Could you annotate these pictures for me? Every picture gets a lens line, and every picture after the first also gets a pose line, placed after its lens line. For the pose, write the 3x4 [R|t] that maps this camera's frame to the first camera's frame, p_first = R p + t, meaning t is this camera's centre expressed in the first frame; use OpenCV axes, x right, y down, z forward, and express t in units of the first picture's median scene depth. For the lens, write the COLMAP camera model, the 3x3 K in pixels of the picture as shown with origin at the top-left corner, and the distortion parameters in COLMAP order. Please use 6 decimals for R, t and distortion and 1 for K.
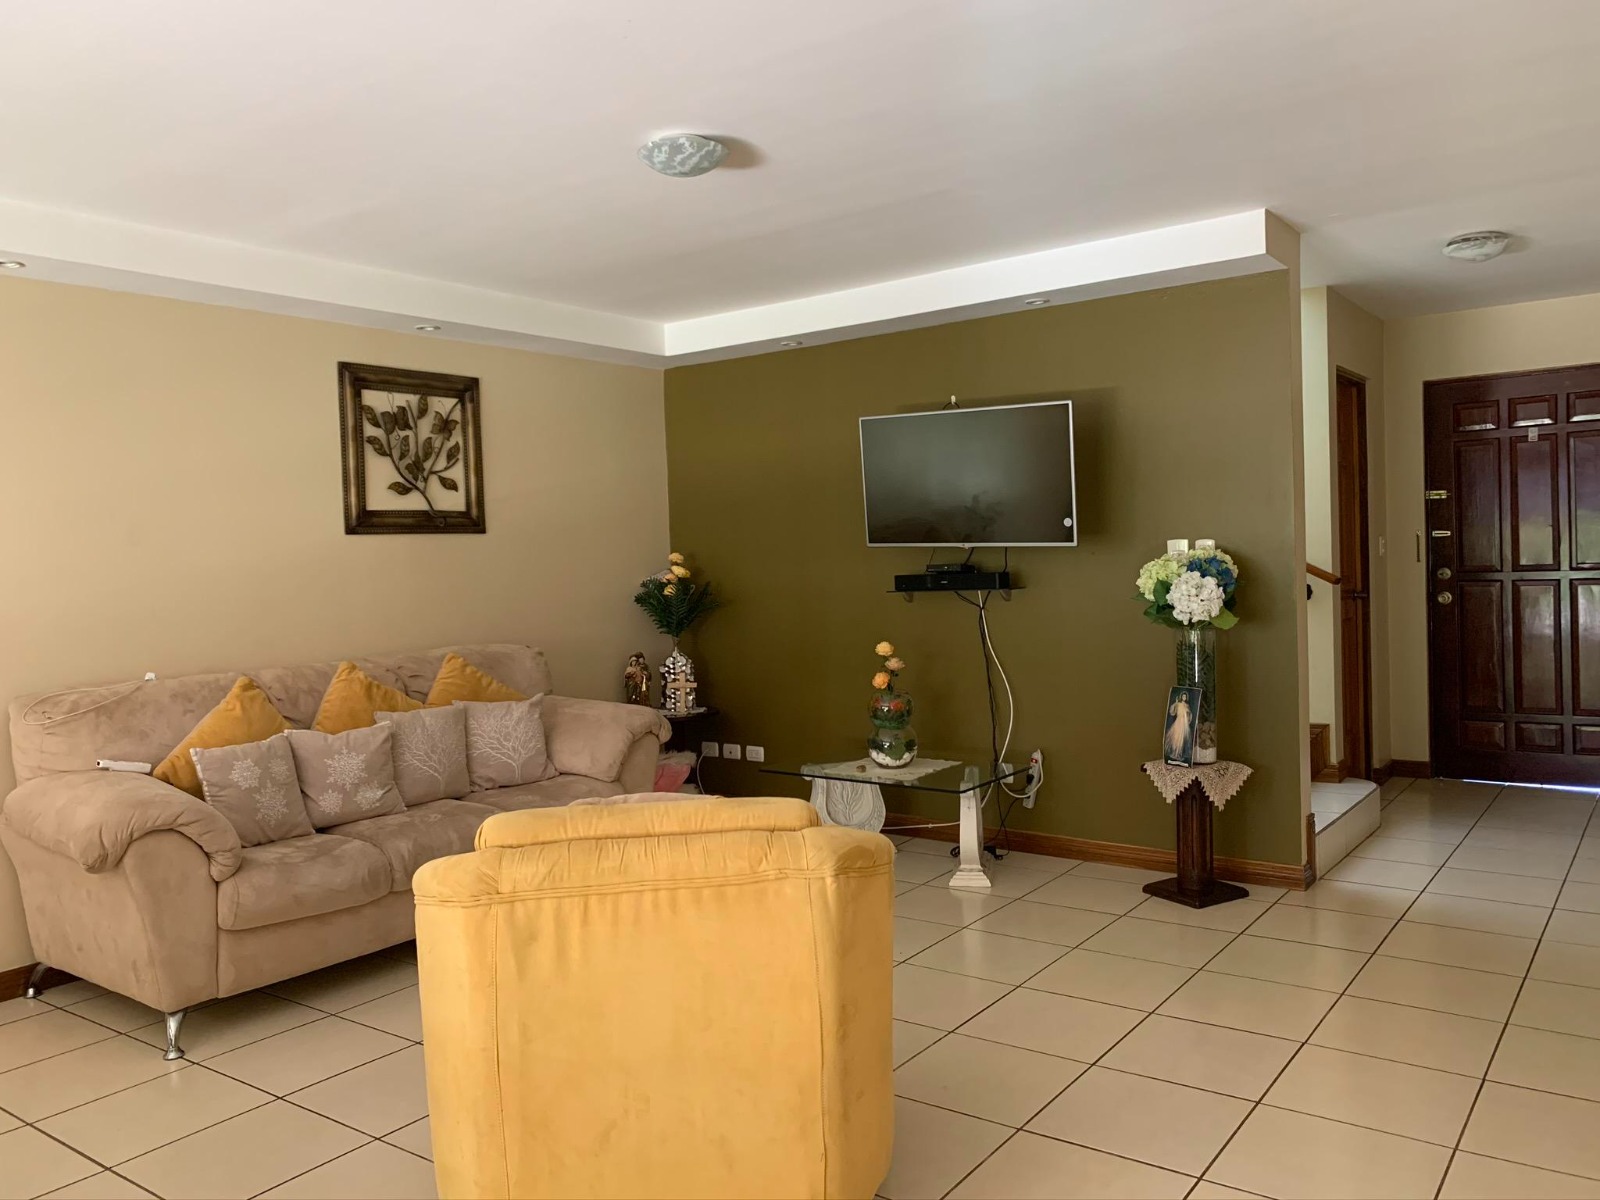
lens RADIAL K [[1218.7, 0, 799.5], [0, 1218.7, 596.5], [0, 0, 1]] dist [0.055952, -0.077727]
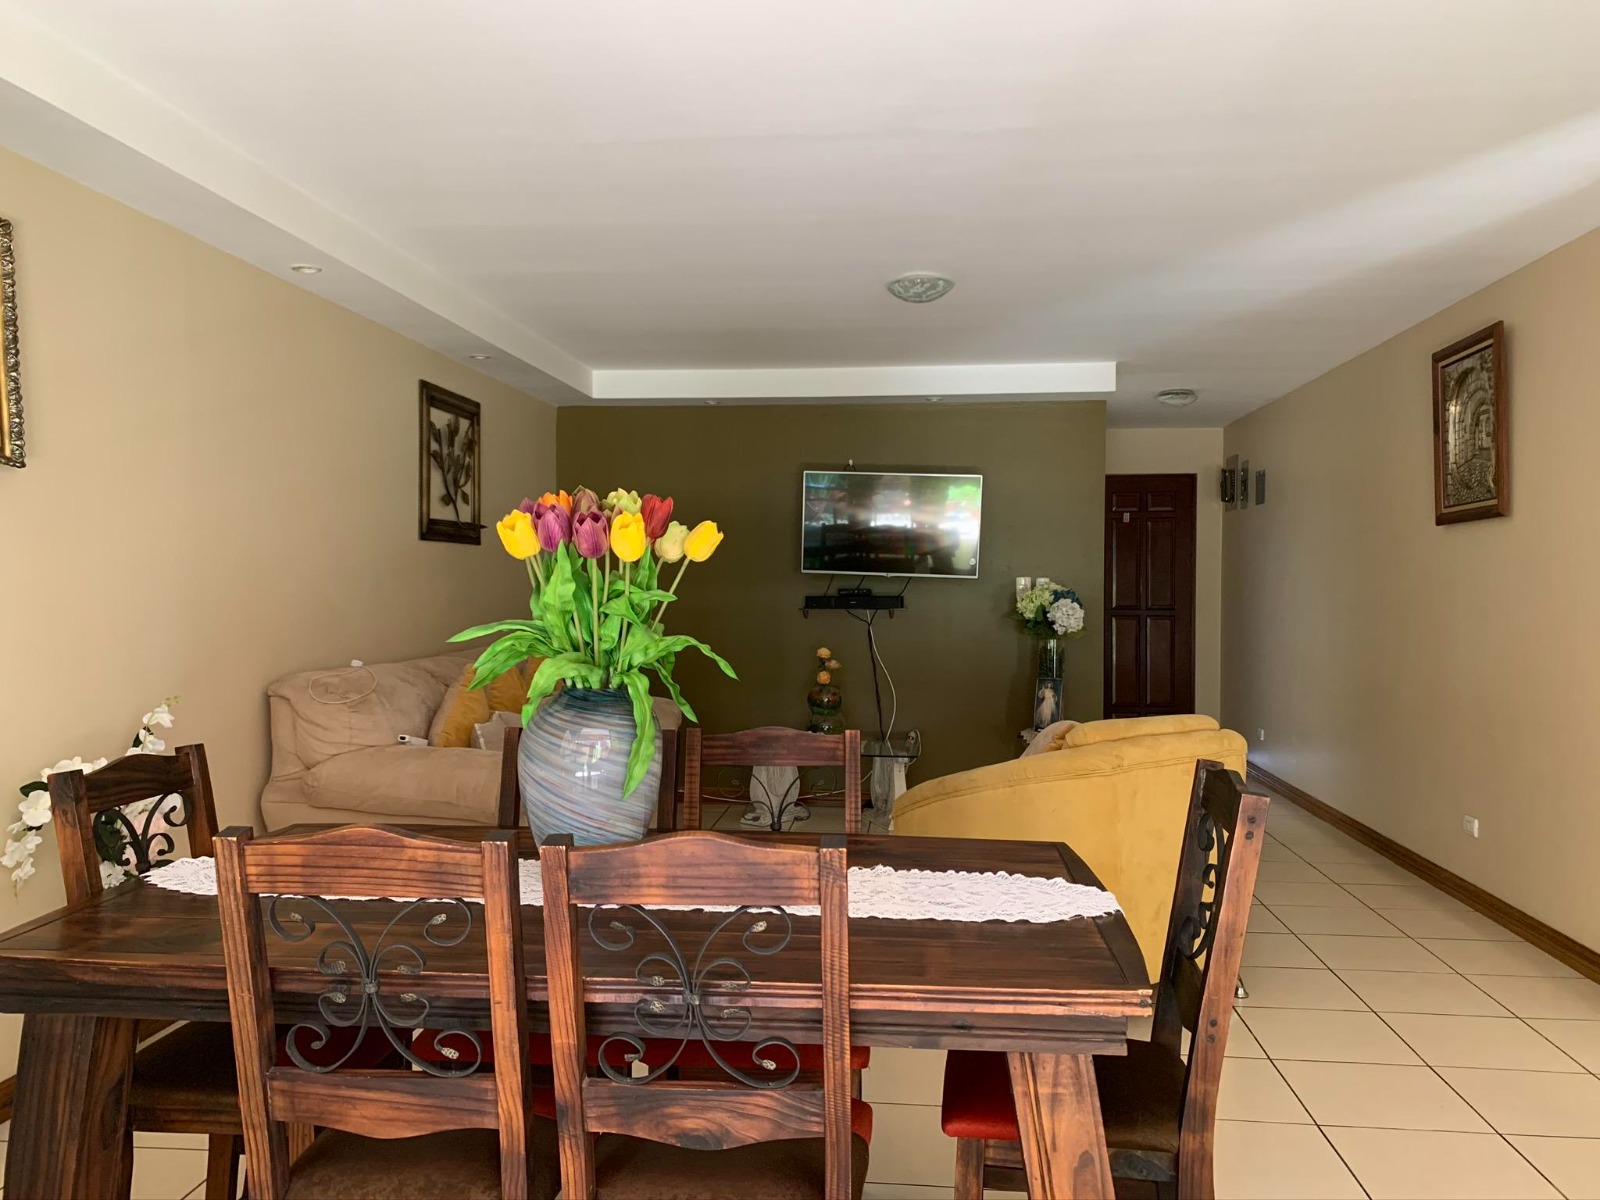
lens RADIAL K [[1218.7, 0, 792.6], [0, 1218.7, 601.6], [0, 0, 1]] dist [0.055952, -0.077727]
pose [[0.862298, 0.031544, 0.505418, -0.611682], [-0.015549, 0.999237, -0.035837, 0.035875], [-0.506163, 0.023043, 0.862130, -0.086928]]
